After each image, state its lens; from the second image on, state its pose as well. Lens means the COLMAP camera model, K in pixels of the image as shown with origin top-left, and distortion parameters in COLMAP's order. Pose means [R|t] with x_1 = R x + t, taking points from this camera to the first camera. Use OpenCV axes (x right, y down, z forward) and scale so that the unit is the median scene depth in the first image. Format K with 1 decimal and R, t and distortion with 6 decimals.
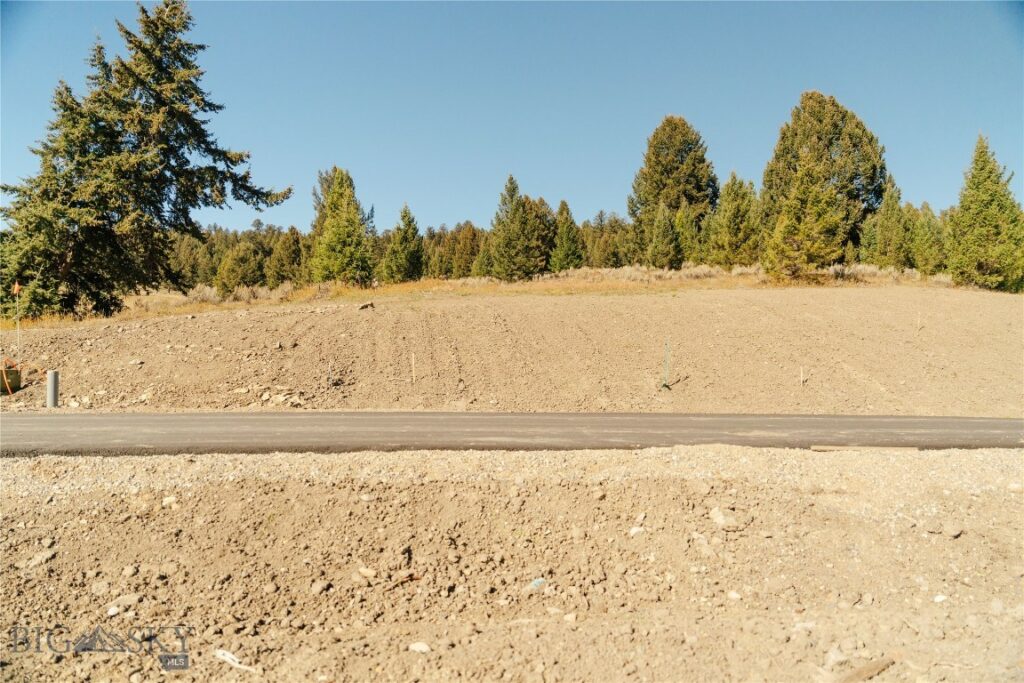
lens RADIAL K [[692.4, 0, 512.0], [0, 692.4, 341.5], [0, 0, 1]] dist [-0.007599, 0.003871]
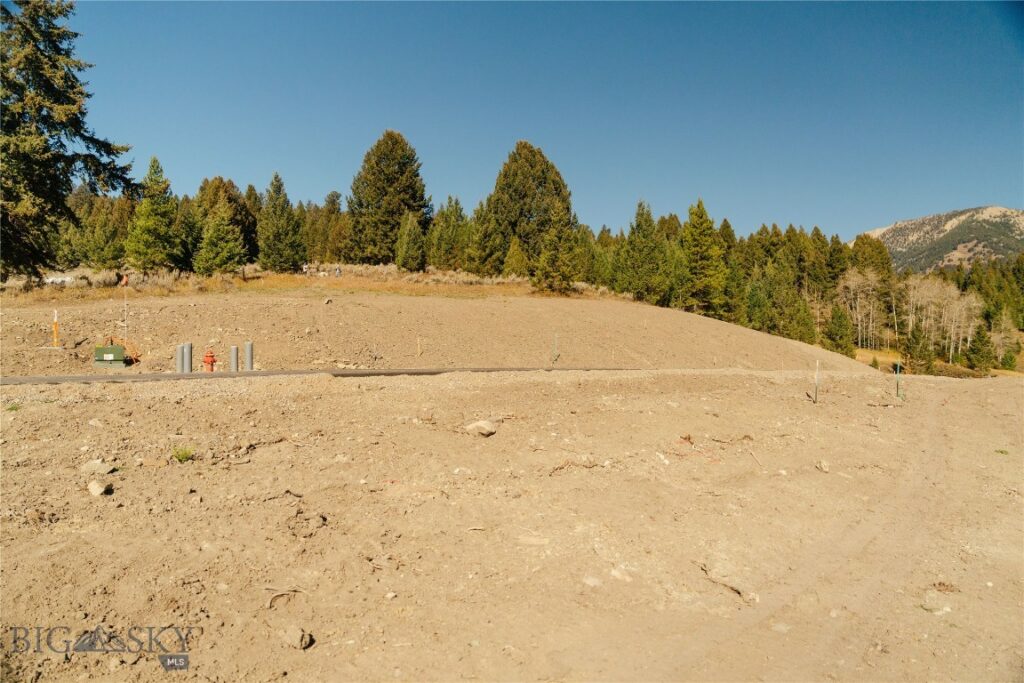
lens RADIAL K [[692.4, 0, 512.0], [0, 692.4, 341.5], [0, 0, 1]] dist [-0.007599, 0.003871]
pose [[0.871294, 0.018817, 0.490400, -0.221626], [-0.026765, 0.999599, 0.009199, 0.001443], [-0.490030, -0.021141, 0.871449, -0.130246]]
